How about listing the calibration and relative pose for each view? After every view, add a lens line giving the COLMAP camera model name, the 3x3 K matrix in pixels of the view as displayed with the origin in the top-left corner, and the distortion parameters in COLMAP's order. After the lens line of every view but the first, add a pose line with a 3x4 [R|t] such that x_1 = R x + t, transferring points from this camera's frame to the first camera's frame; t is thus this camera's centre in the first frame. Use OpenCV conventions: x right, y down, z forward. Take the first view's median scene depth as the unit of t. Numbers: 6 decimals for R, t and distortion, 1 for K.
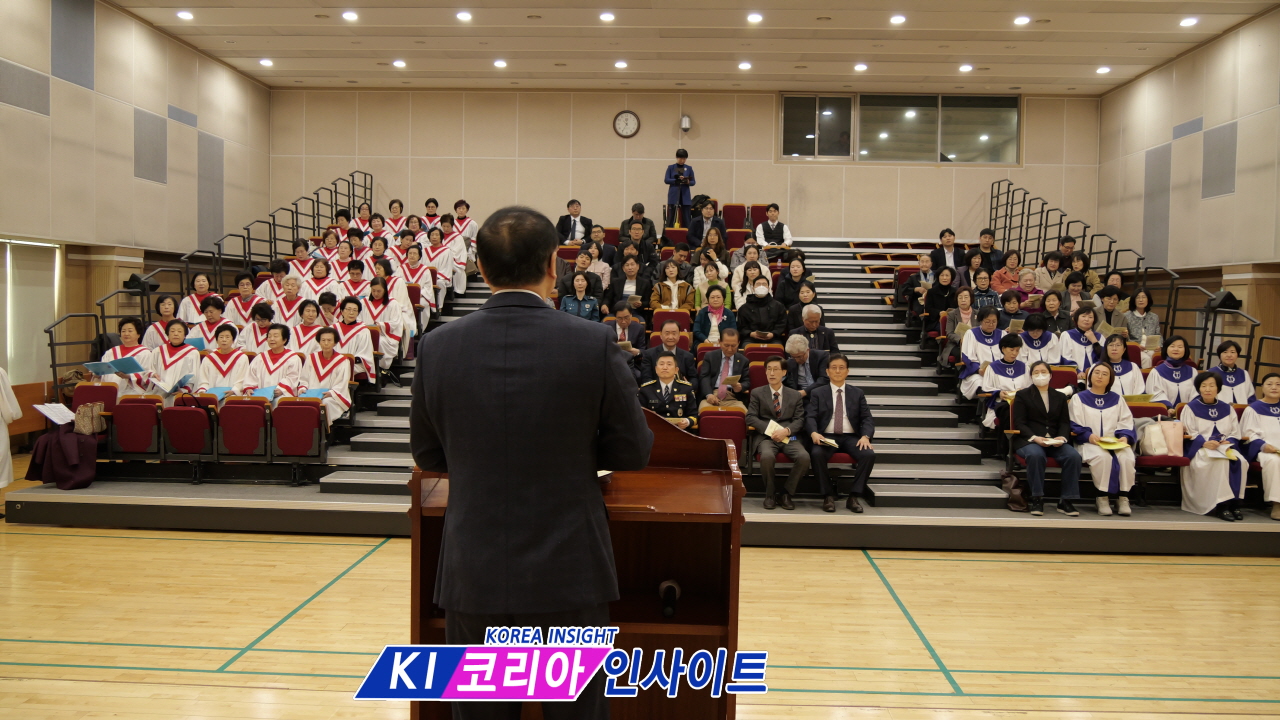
lens RADIAL K [[1061.7, 0, 640.0], [0, 1061.7, 360.0], [0, 0, 1]] dist [-0.044885, -0.003959]
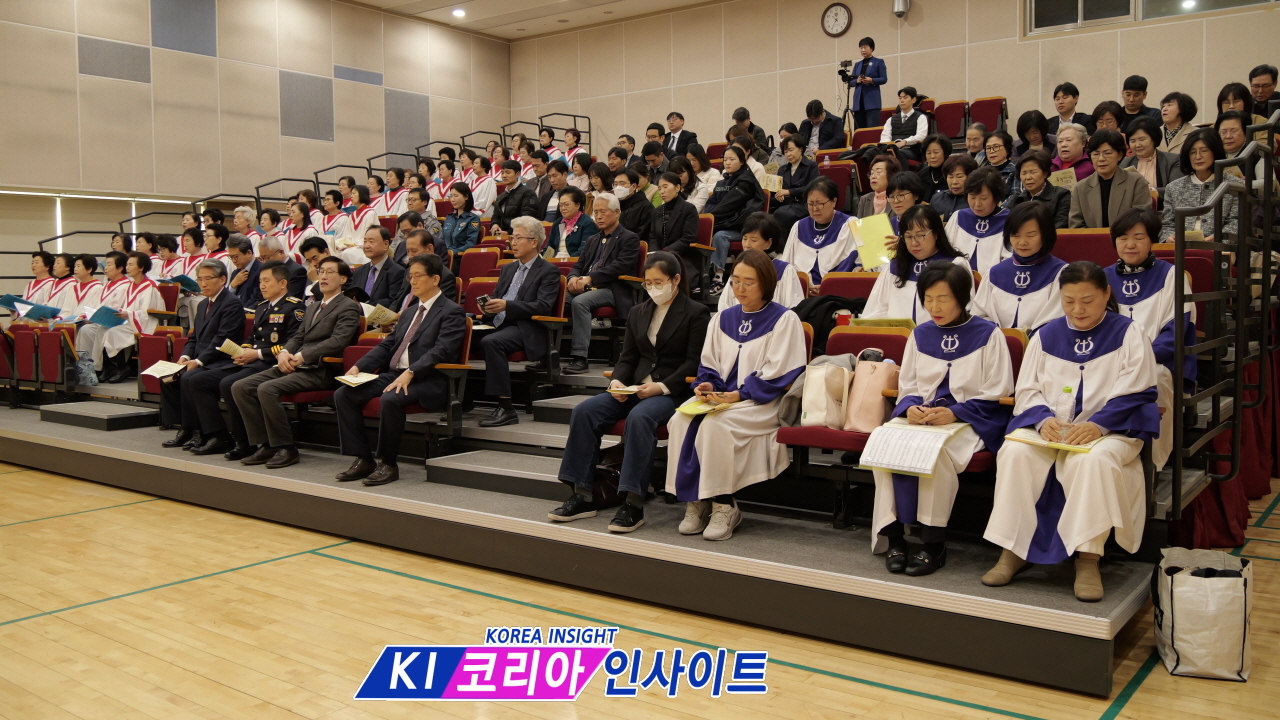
lens RADIAL K [[1061.7, 0, 640.0], [0, 1061.7, 360.0], [0, 0, 1]] dist [-0.044885, -0.003959]
pose [[0.816253, 0.018578, -0.577396, 0.402661], [-0.009048, 0.999771, 0.019376, 0.027960], [0.577624, -0.010591, 0.816235, 0.302215]]
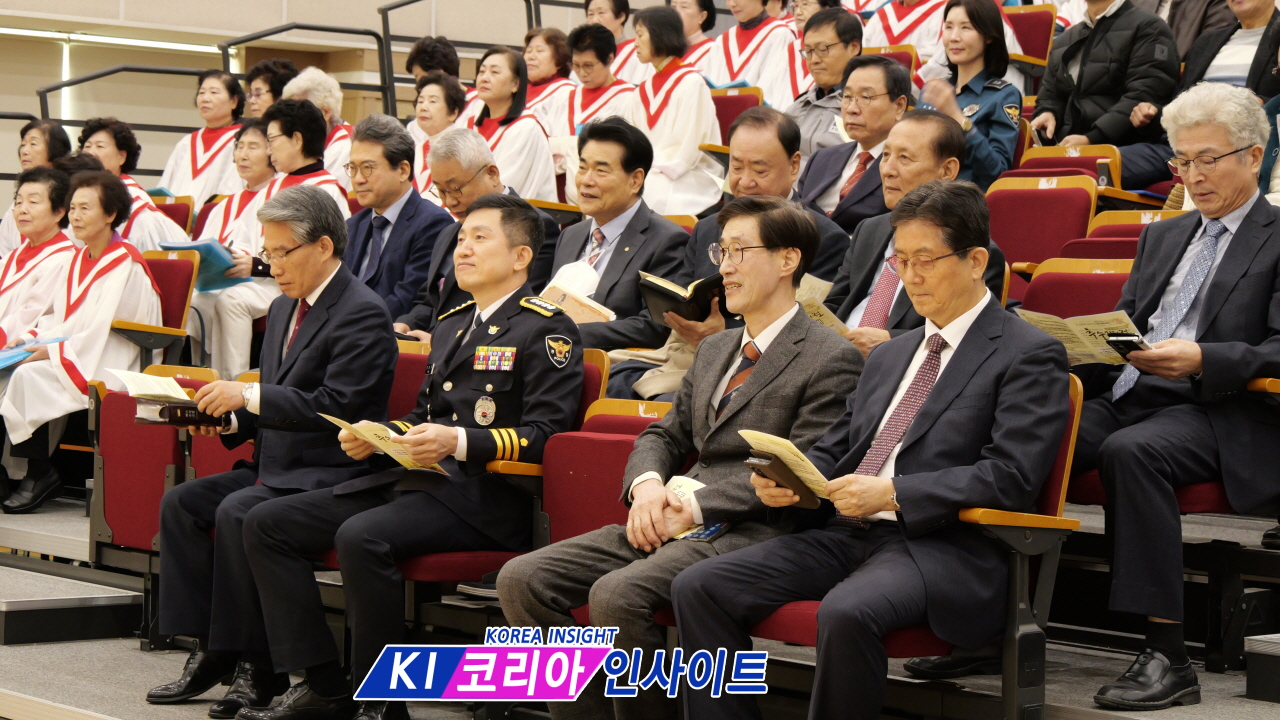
lens RADIAL K [[2812.8, 0, 640.0], [0, 2812.8, 360.0], [0, 0, 1]] dist [-0.802740, 10.718114]
pose [[0.668834, 0.018439, -0.743183, 0.341893], [-0.050408, 0.998516, -0.020590, 0.028219], [0.741701, 0.051234, 0.668771, 0.316947]]
